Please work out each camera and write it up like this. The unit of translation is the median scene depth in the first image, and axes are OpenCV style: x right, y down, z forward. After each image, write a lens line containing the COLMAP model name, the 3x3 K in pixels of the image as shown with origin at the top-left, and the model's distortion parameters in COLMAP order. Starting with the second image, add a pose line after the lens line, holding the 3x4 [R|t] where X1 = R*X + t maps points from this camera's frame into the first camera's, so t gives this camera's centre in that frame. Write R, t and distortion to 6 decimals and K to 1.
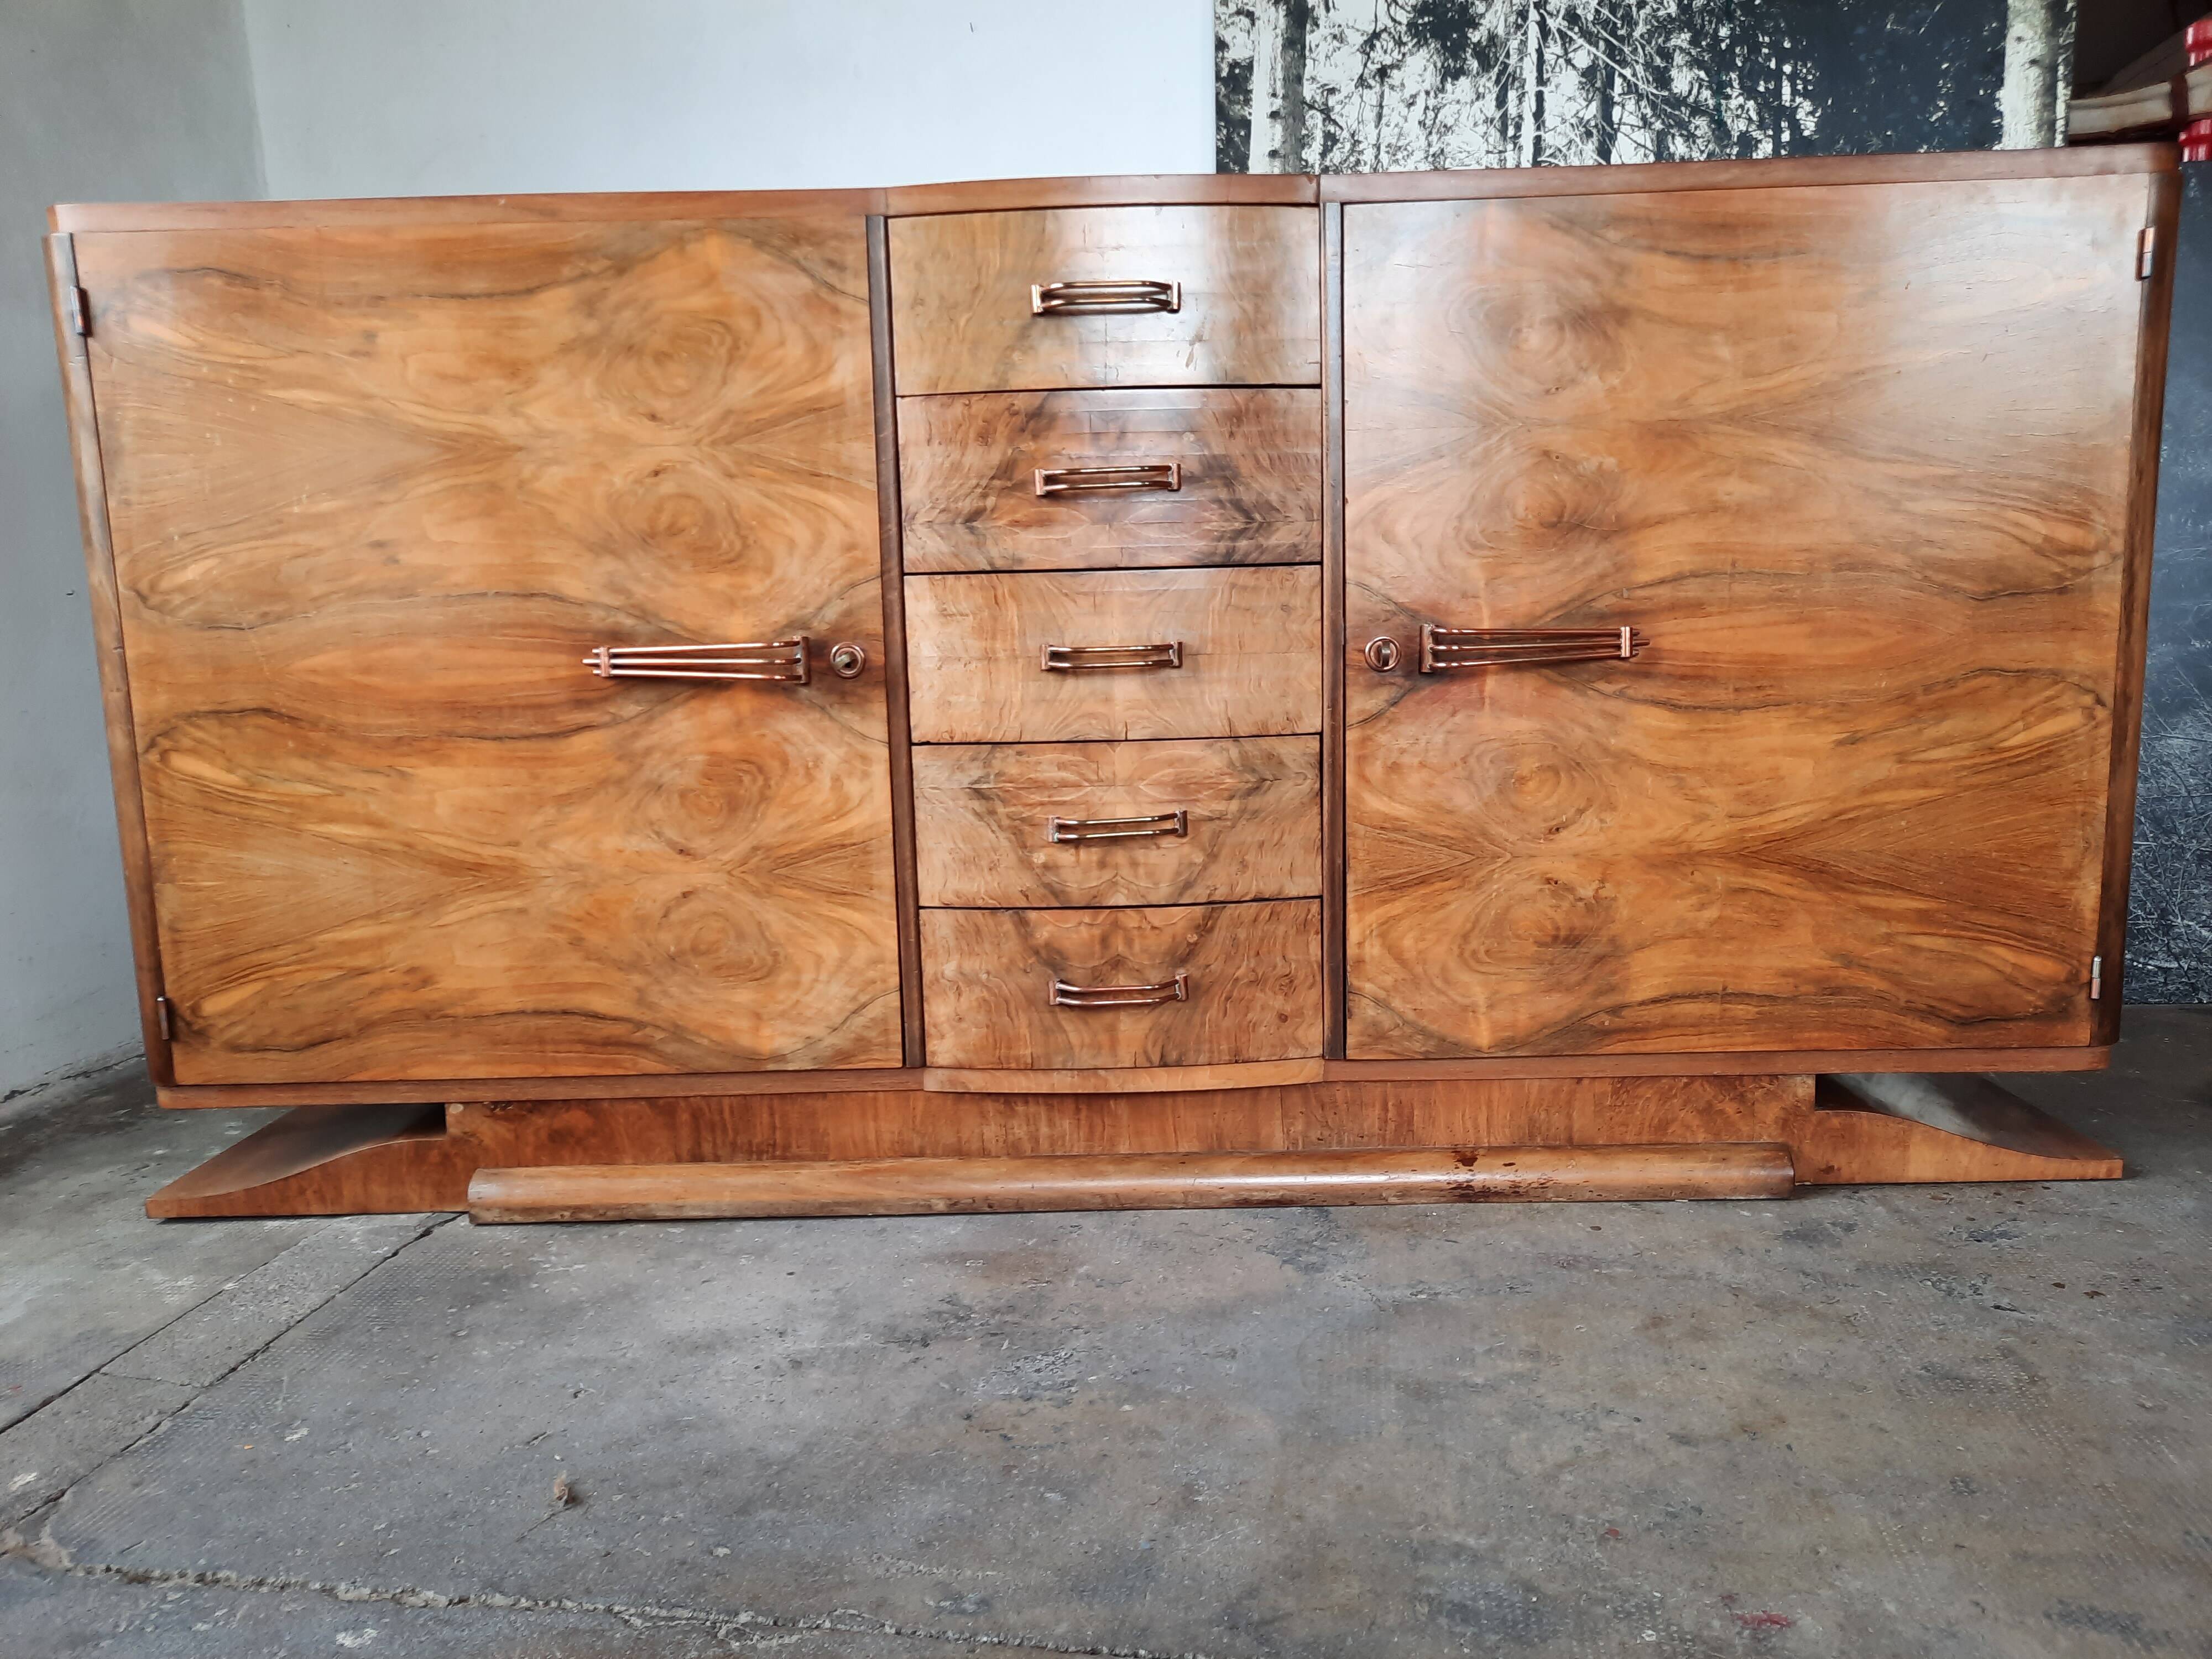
lens RADIAL K [[1627.5, 0, 1126.9], [0, 1627.5, 820.6], [0, 0, 1]] dist [0.051405, -0.056602]
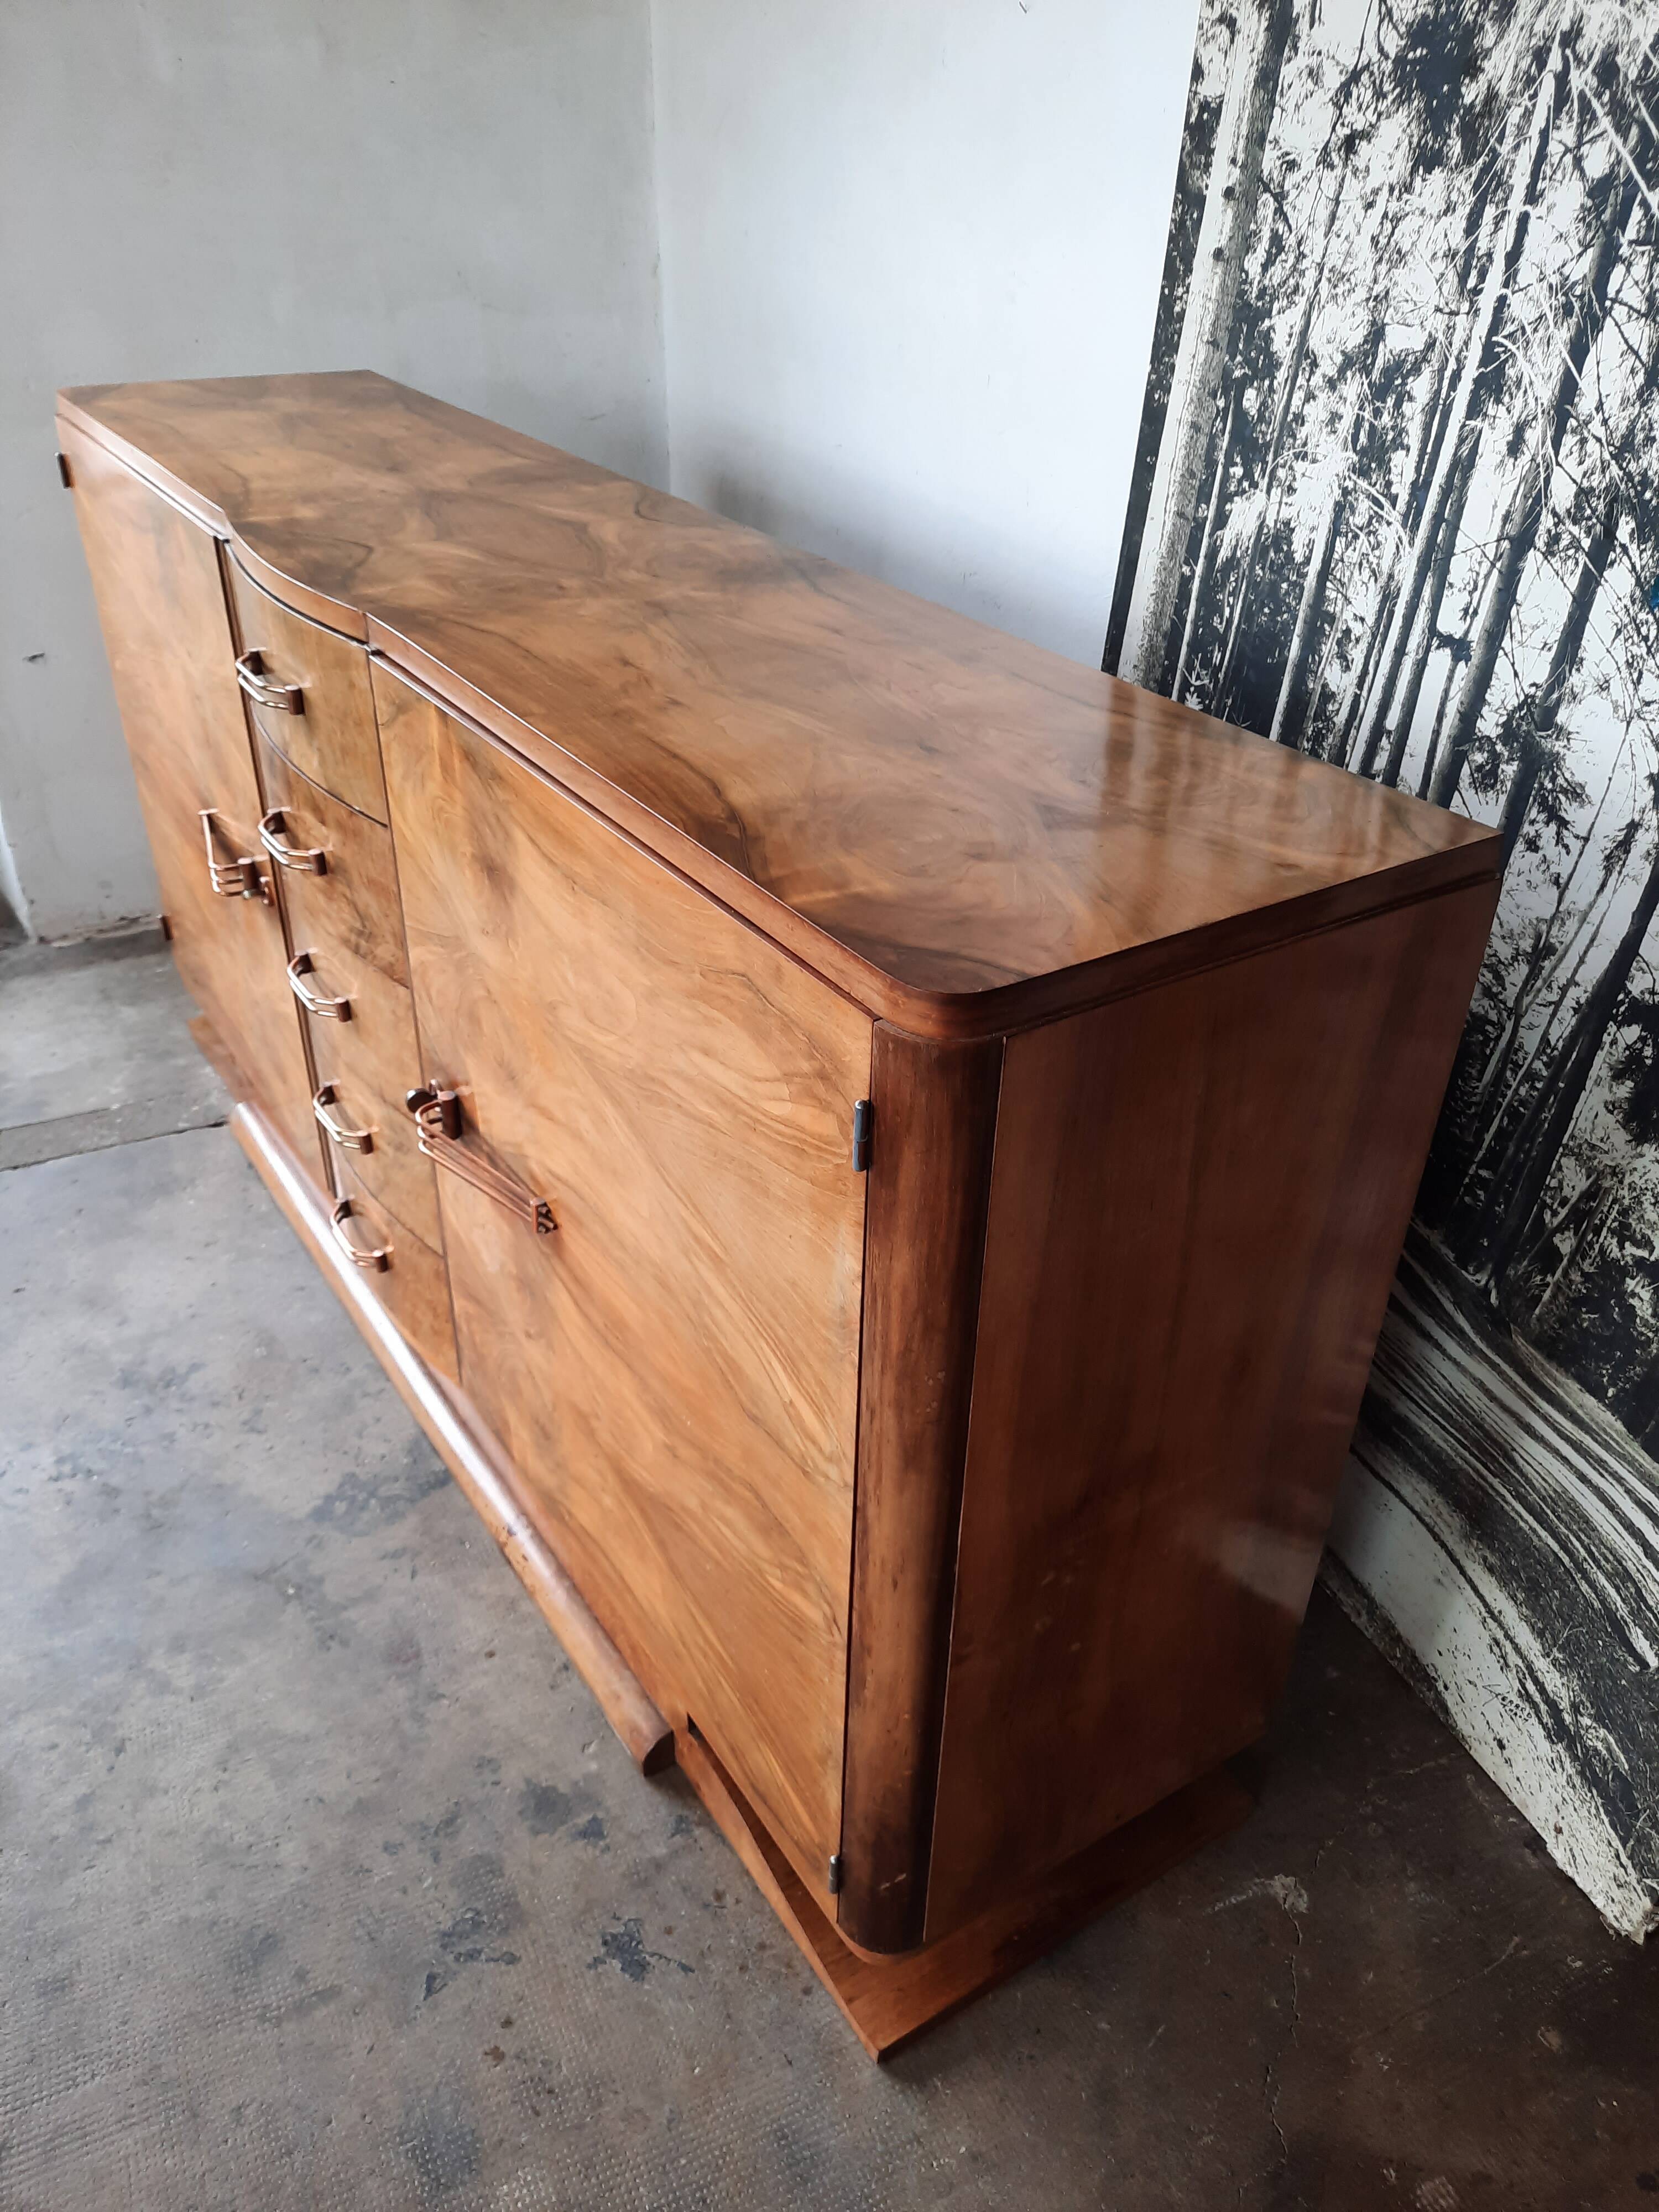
lens RADIAL K [[1627.5, 0, 835.2], [0, 1627.5, 1117.5], [0, 0, 1]] dist [0.051405, -0.056602]
pose [[0.560440, 0.479142, -0.675522, 0.949400], [-0.157406, 0.862413, 0.481111, -0.595066], [0.813099, -0.163303, 0.558751, 0.626647]]
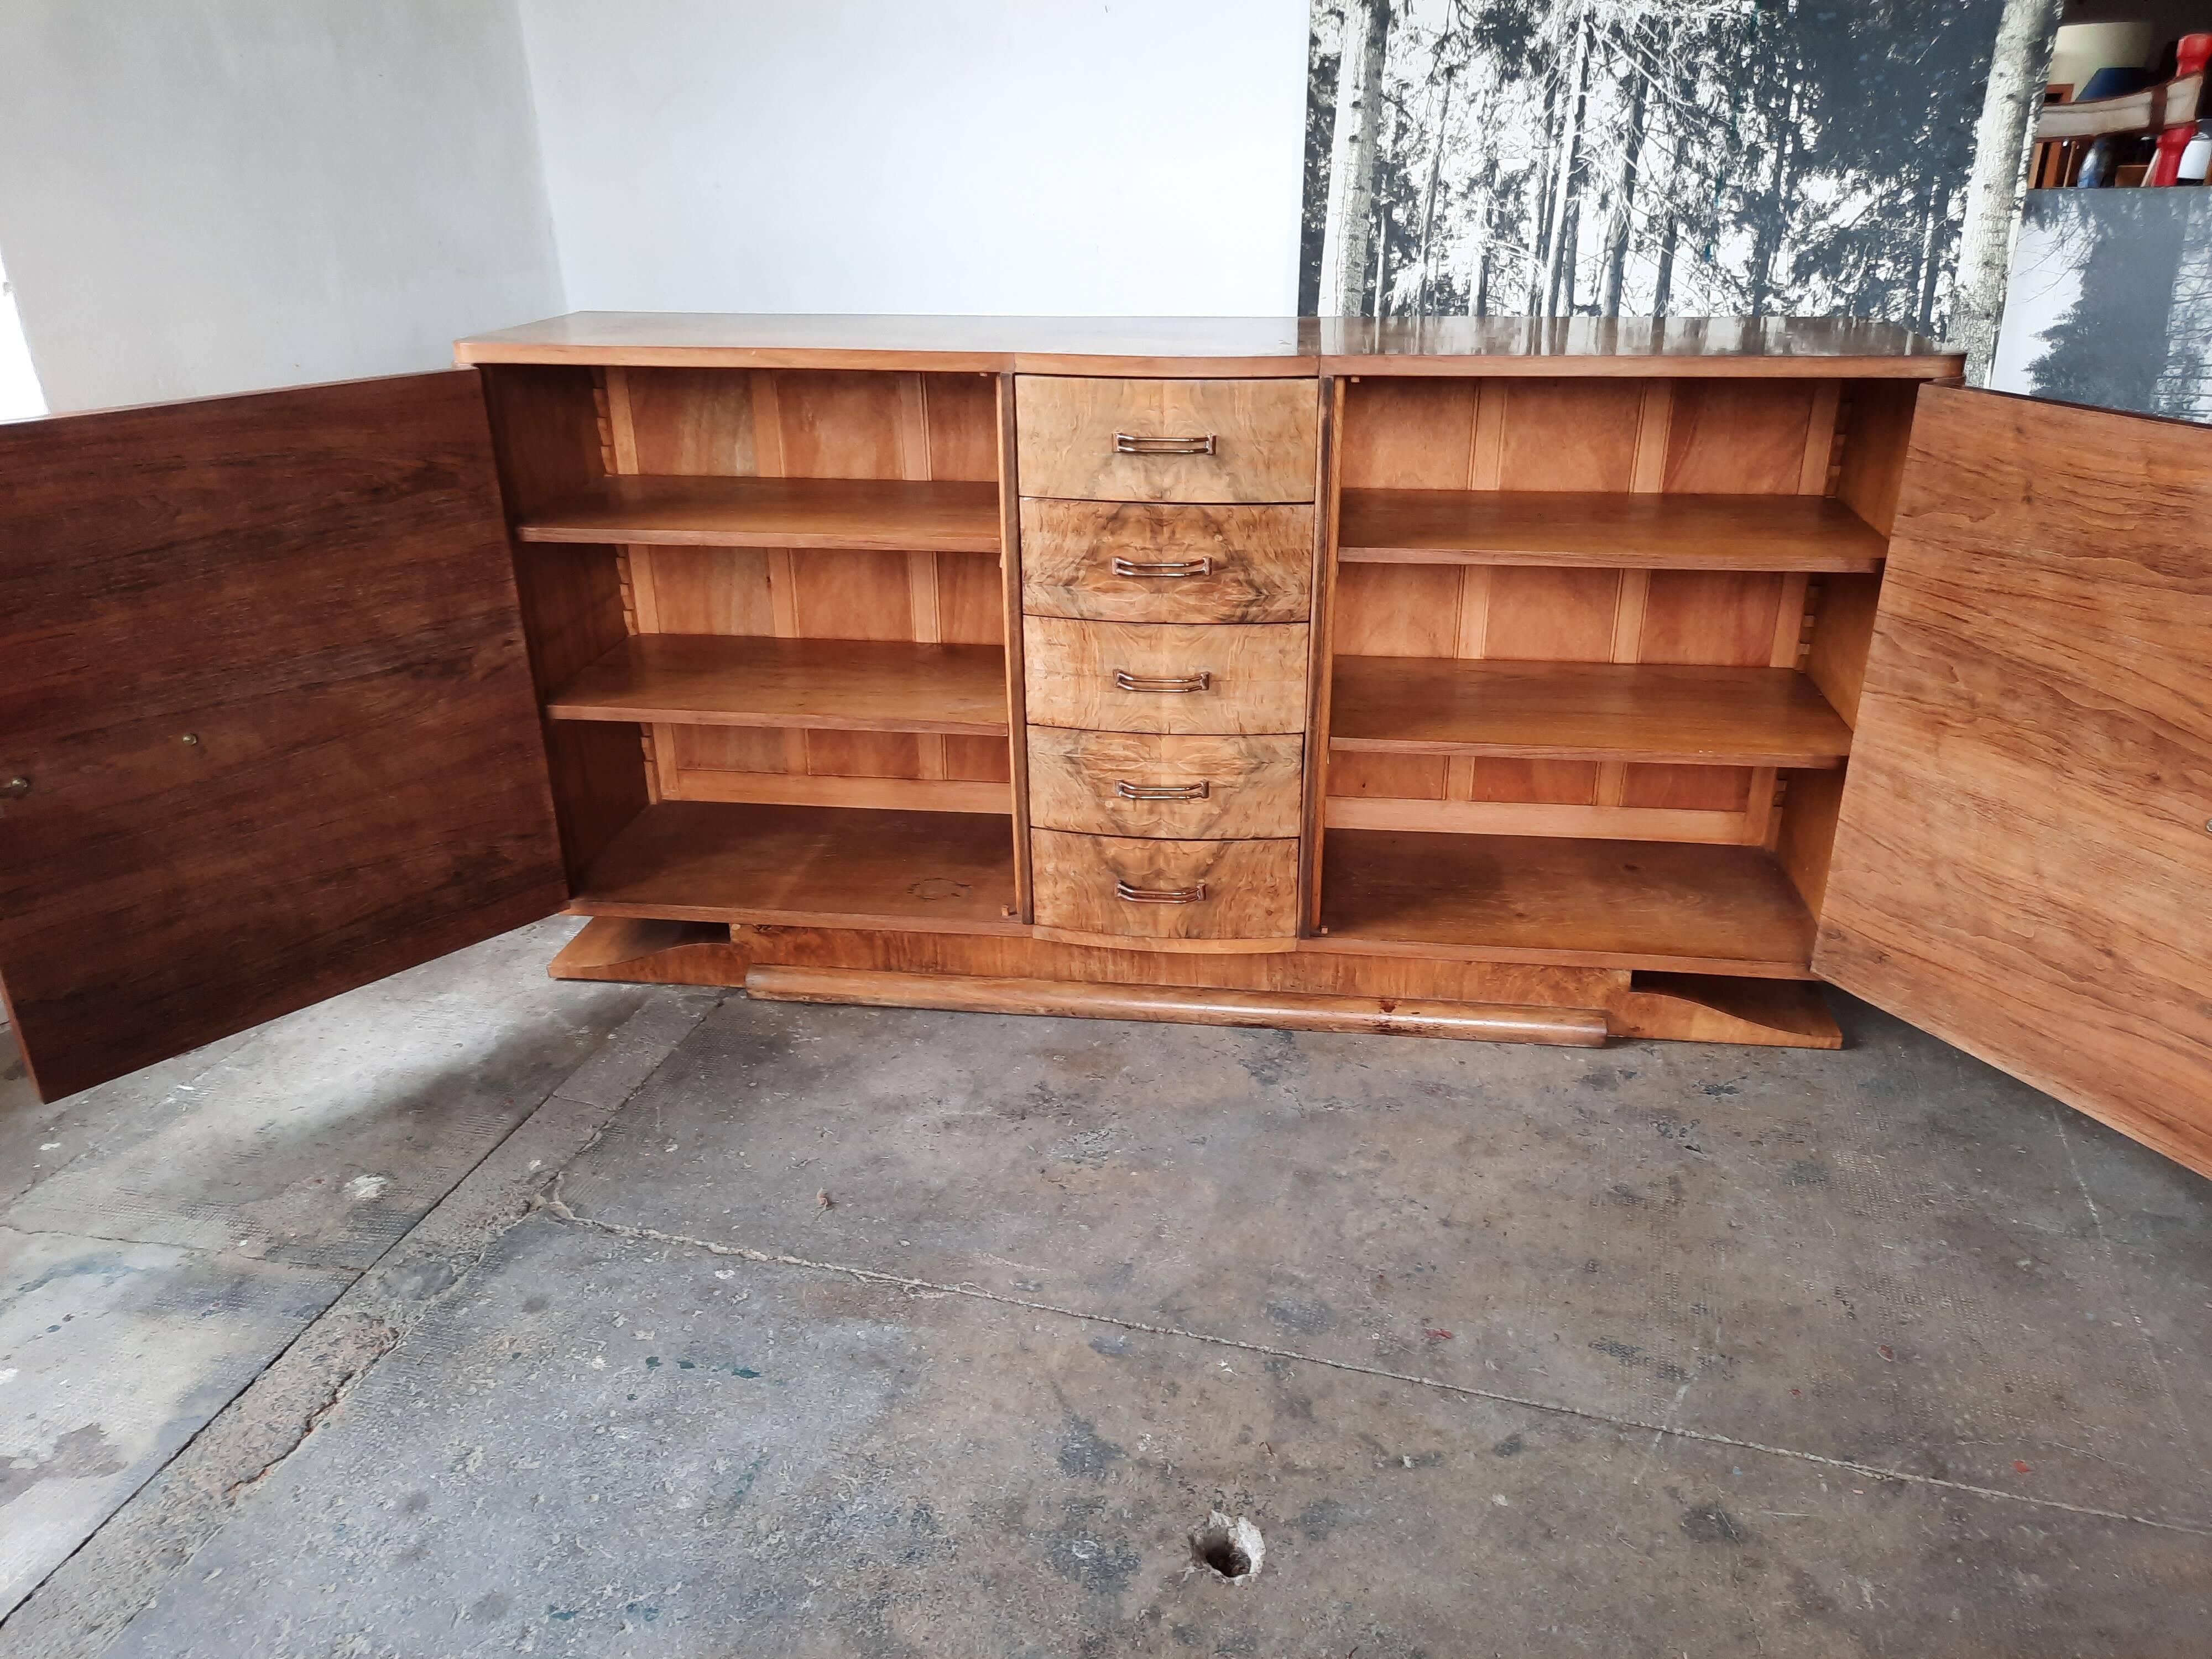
lens RADIAL K [[1627.5, 0, 1128.1], [0, 1627.5, 829.2], [0, 0, 1]] dist [0.051405, -0.056602]
pose [[0.993410, 0.060959, -0.097059, 0.108492], [-0.032883, 0.962818, 0.268144, -0.353276], [0.109796, -0.263185, 0.958477, -0.432713]]
